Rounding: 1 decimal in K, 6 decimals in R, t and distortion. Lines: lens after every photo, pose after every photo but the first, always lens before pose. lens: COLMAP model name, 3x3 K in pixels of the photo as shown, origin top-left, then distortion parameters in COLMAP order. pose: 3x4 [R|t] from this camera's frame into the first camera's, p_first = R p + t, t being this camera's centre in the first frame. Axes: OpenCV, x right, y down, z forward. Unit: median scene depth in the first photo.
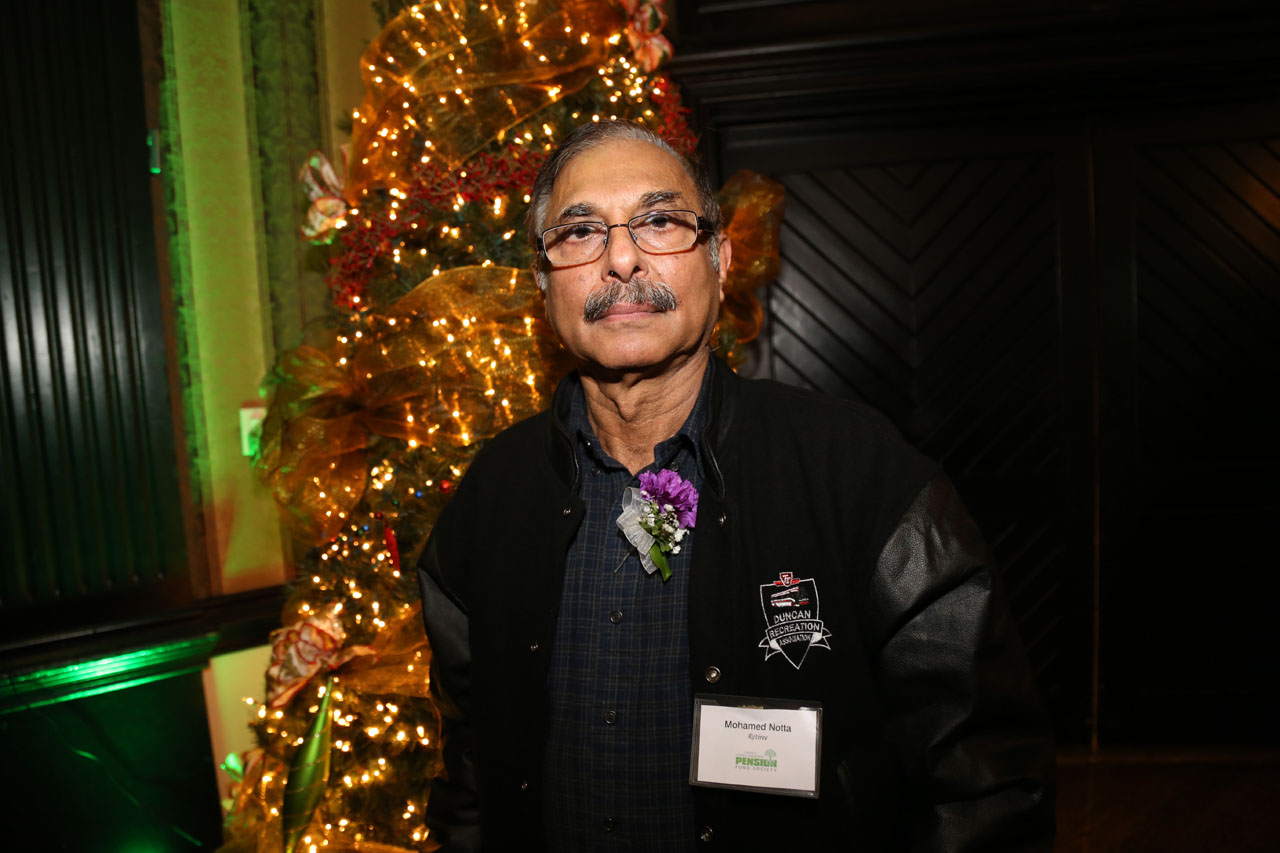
lens RADIAL K [[854.7, 0, 637.0], [0, 854.7, 435.6], [0, 0, 1]] dist [-0.118108, 0.055342]
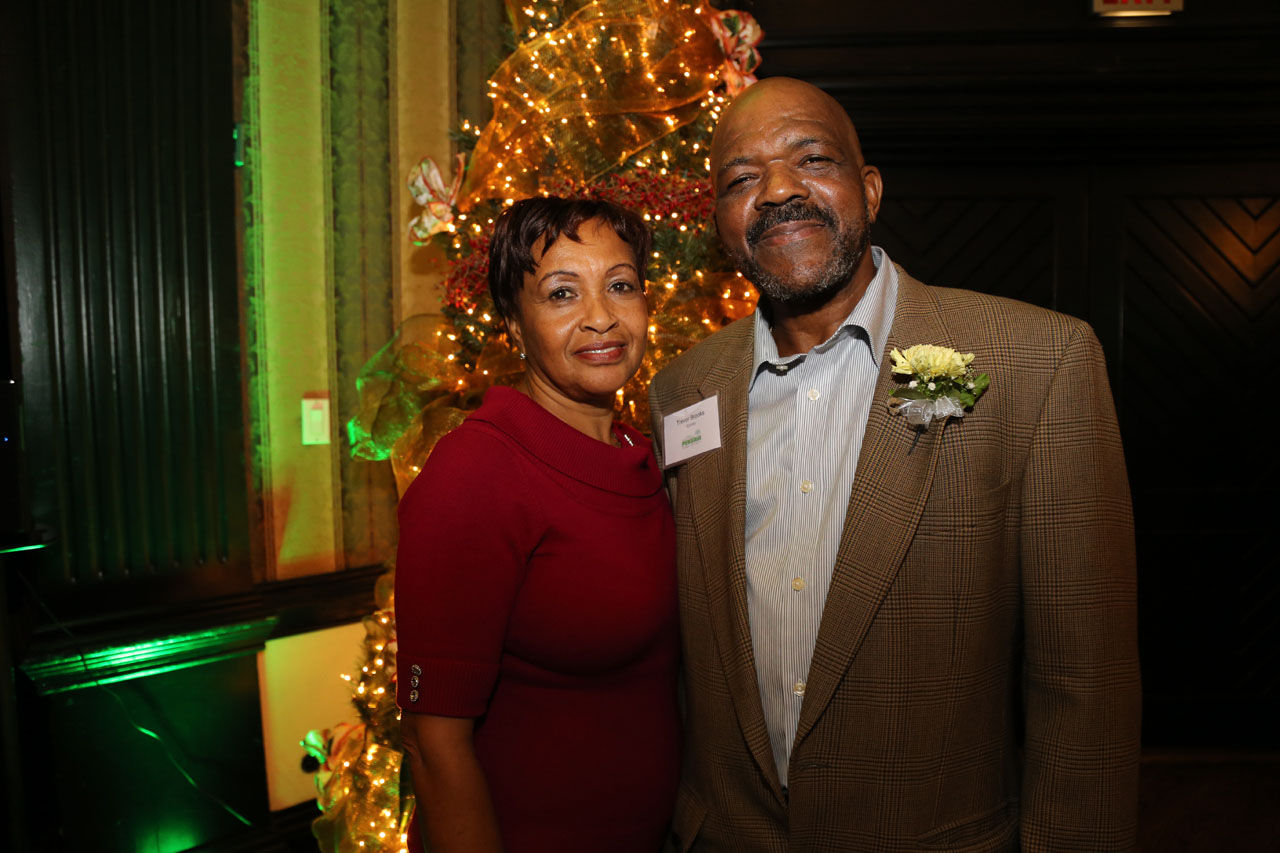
lens RADIAL K [[854.7, 0, 640.1], [0, 854.7, 435.3], [0, 0, 1]] dist [-0.118108, 0.055342]
pose [[0.996538, 0.040116, 0.072817, -0.144002], [-0.039114, 0.999120, -0.015137, 0.012589], [-0.073361, 0.012236, 0.997230, -0.062505]]
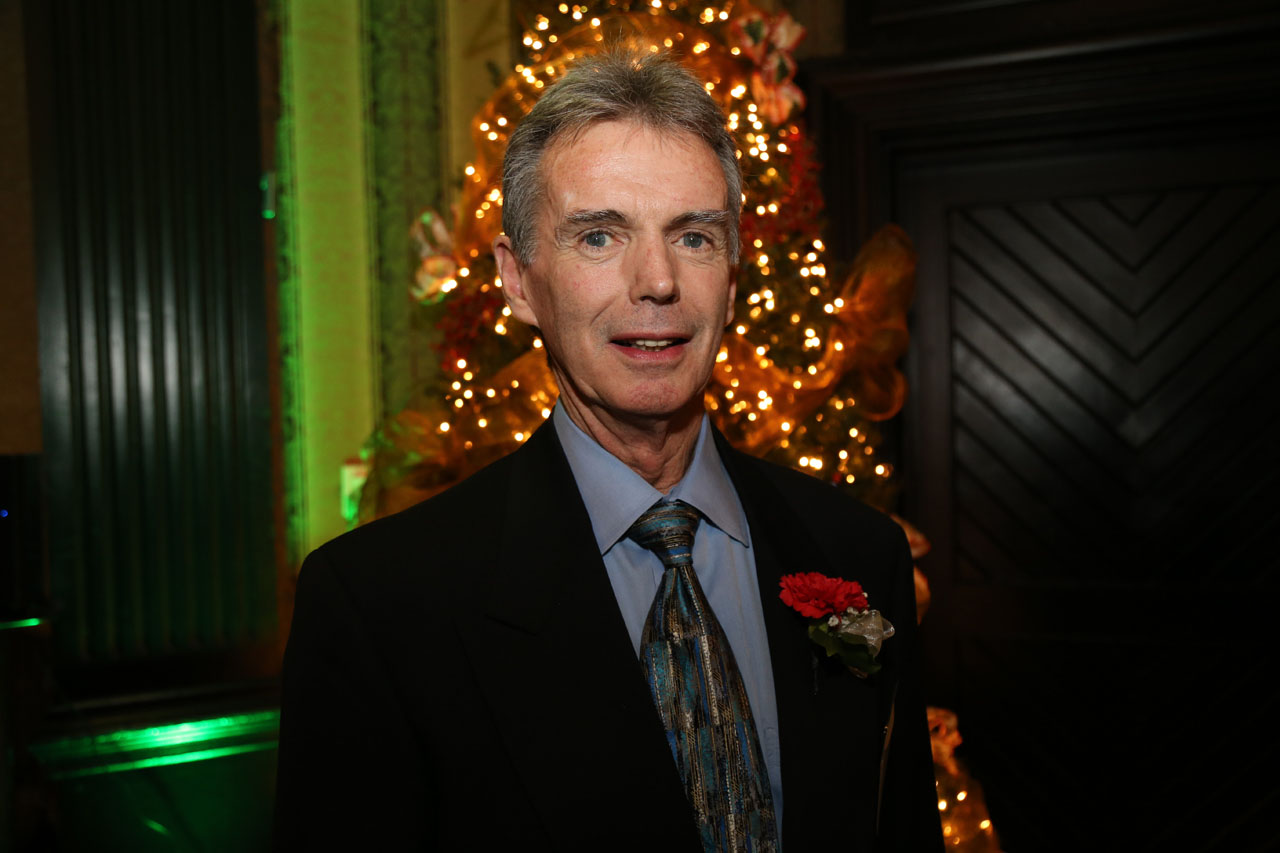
lens RADIAL K [[1104.1, 0, 637.7], [0, 1104.1, 441.2], [0, 0, 1]] dist [-0.040374, 0.067282]
pose [[0.981298, 0.037251, -0.188857, 0.085233], [-0.047682, 0.997560, -0.050991, -0.013944], [0.186496, 0.059042, 0.980680, -0.158770]]
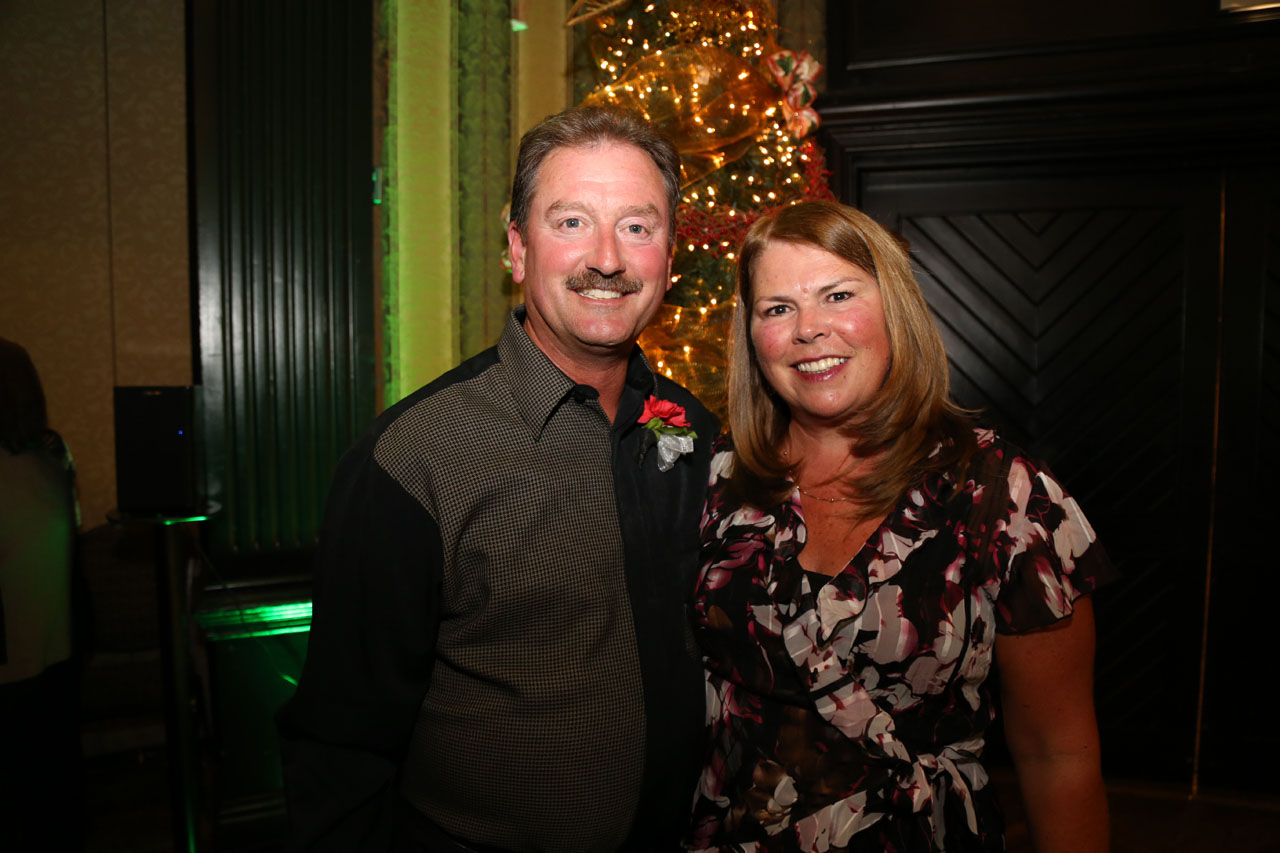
lens RADIAL K [[854.7, 0, 638.8], [0, 854.7, 435.2], [0, 0, 1]] dist [-0.118108, 0.055342]
pose [[0.986752, 0.066627, -0.147925, -0.003864], [-0.068812, 0.997583, -0.009697, 0.004123], [0.146921, 0.019748, 0.988951, -0.149294]]
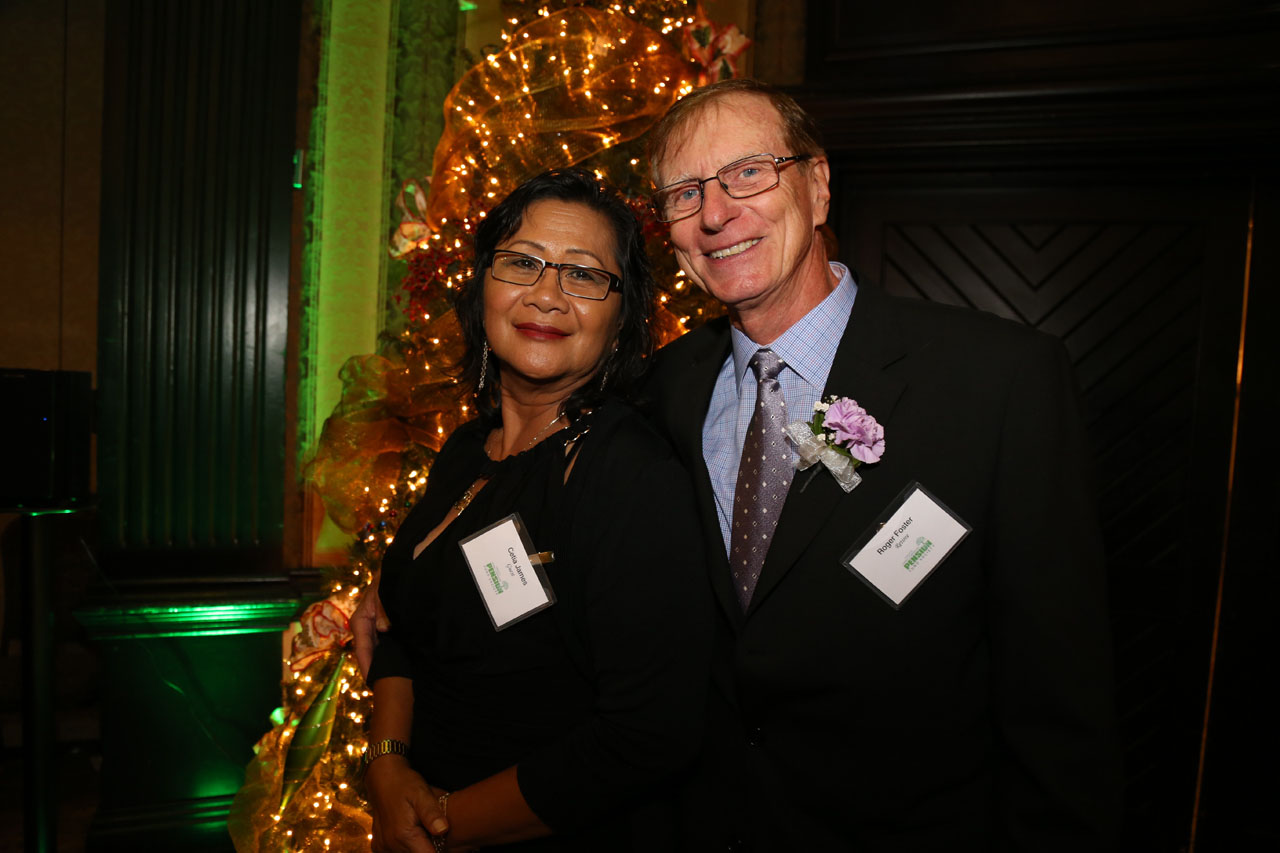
lens RADIAL K [[854.7, 0, 629.6], [0, 854.7, 437.2], [0, 0, 1]] dist [-0.118108, 0.055342]
pose [[0.969804, 0.117112, -0.213929, 0.140102], [-0.123087, 0.992286, -0.014780, -0.017265], [0.210548, 0.040665, 0.976737, -0.013212]]
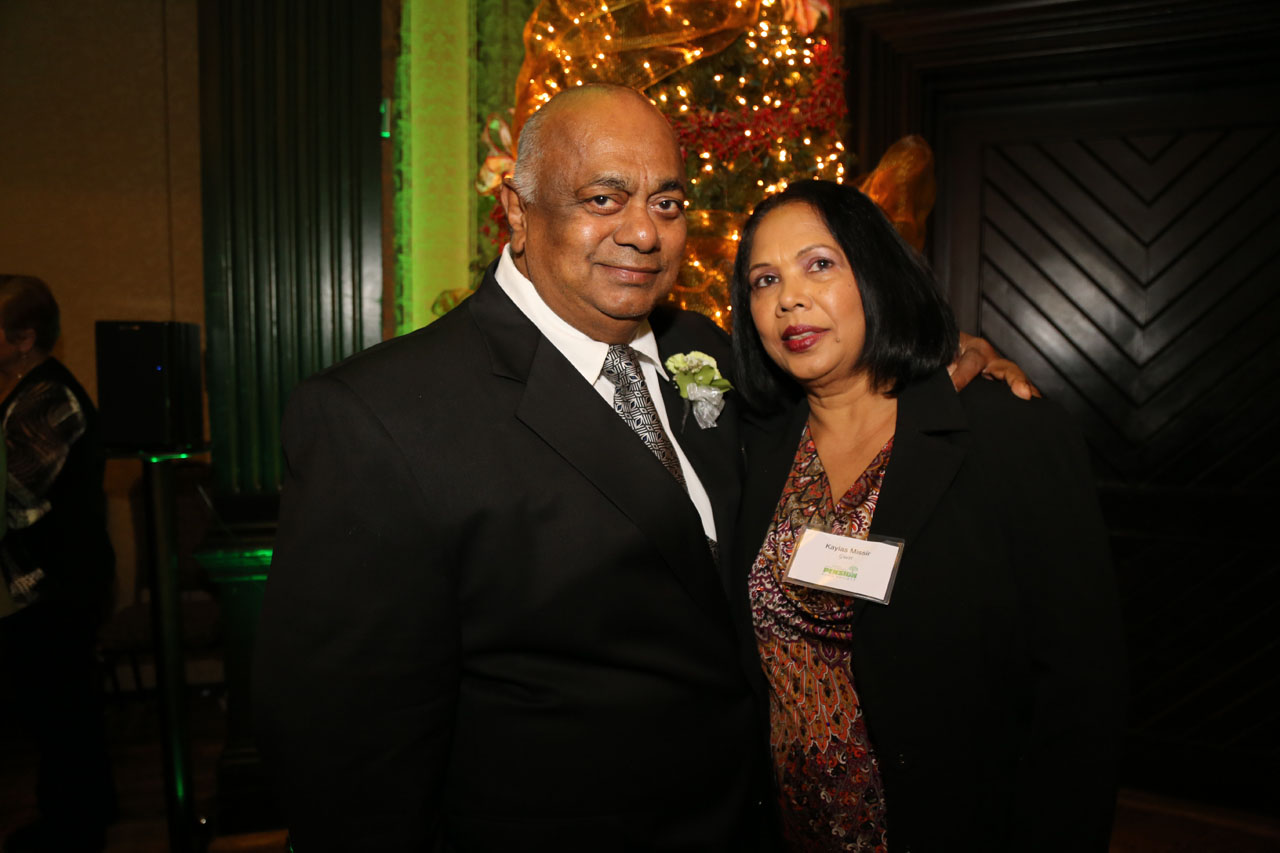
lens RADIAL K [[854.7, 0, 630.6], [0, 854.7, 434.5], [0, 0, 1]] dist [-0.118108, 0.055342]
pose [[0.943349, 0.100373, -0.316255, 0.144361], [-0.092400, 0.994912, 0.040147, 0.015976], [0.318675, -0.008650, 0.947824, -0.004539]]
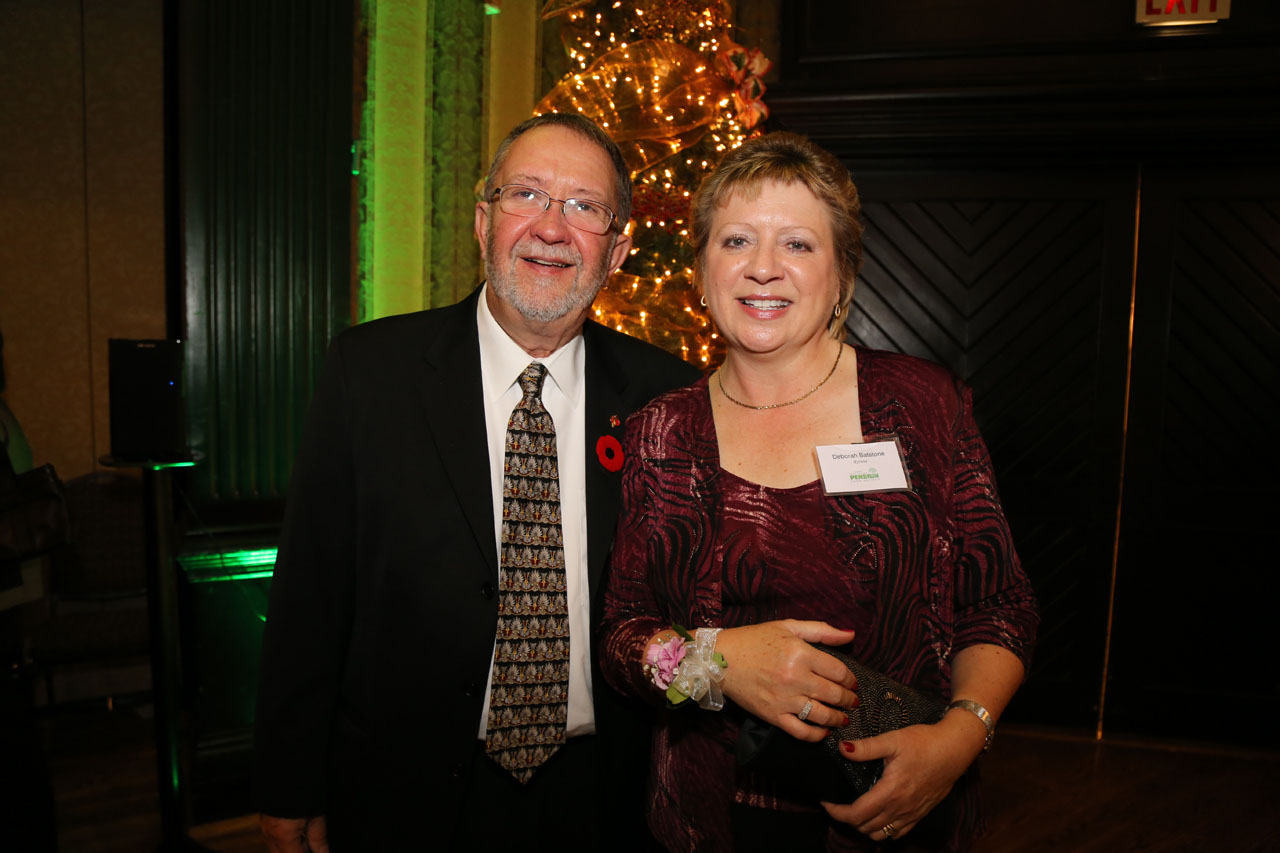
lens RADIAL K [[854.7, 0, 640.5], [0, 854.7, 432.9], [0, 0, 1]] dist [-0.118108, 0.055342]
pose [[0.991830, 0.088304, -0.092058, 0.007715], [-0.087896, 0.996093, 0.008487, 0.029313], [0.092448, -0.000327, 0.995717, -0.246099]]
